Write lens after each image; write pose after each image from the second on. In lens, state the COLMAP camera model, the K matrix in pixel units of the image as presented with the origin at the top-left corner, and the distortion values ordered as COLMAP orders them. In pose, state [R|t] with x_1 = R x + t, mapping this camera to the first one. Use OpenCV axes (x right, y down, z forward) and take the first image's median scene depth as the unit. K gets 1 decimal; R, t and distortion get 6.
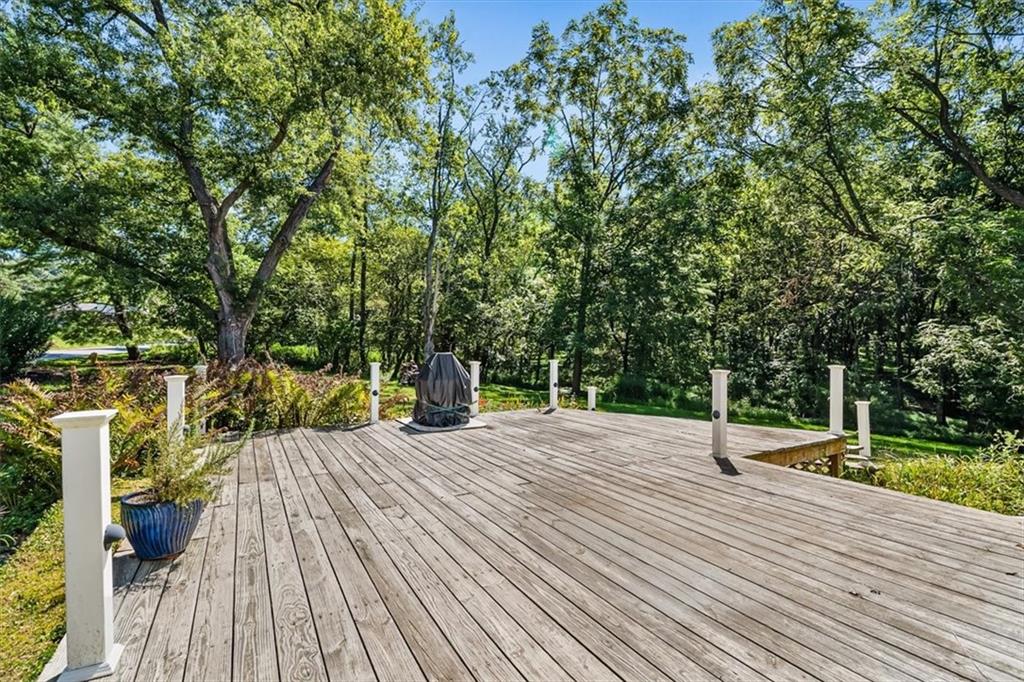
lens RADIAL K [[461.1, 0, 512.0], [0, 461.1, 341.0], [0, 0, 1]] dist [-0.000284, -0.000066]
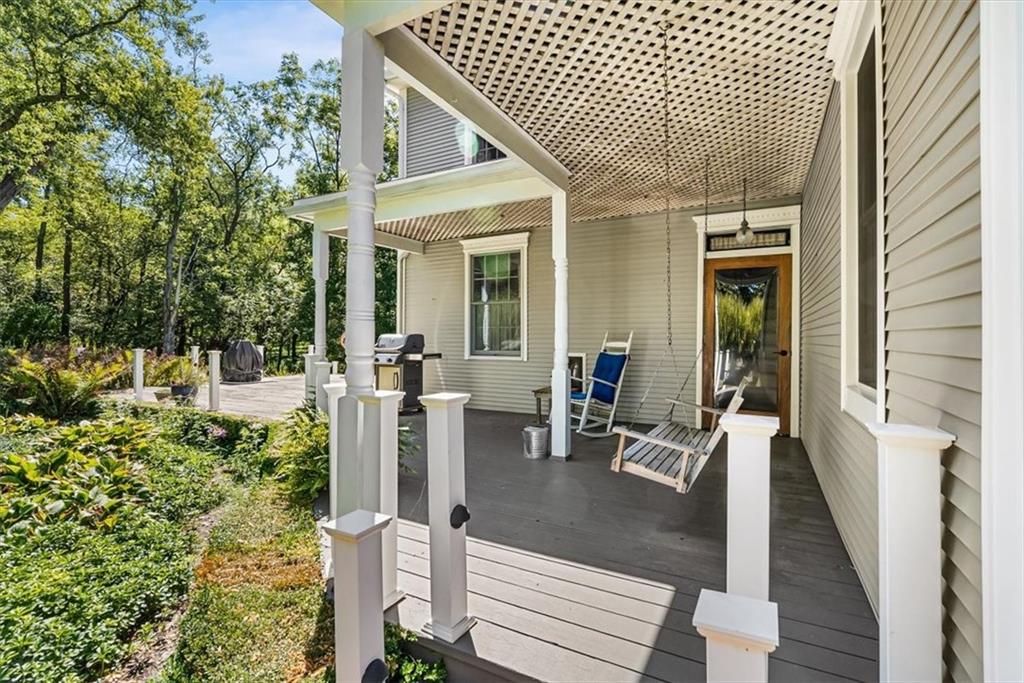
lens RADIAL K [[461.1, 0, 512.0], [0, 461.1, 341.5], [0, 0, 1]] dist [-0.000284, -0.000066]
pose [[0.859932, 0.001557, 0.510406, -0.040181], [-0.011048, 0.999818, 0.015565, -0.001911], [-0.510289, -0.019024, 0.859792, -0.237123]]
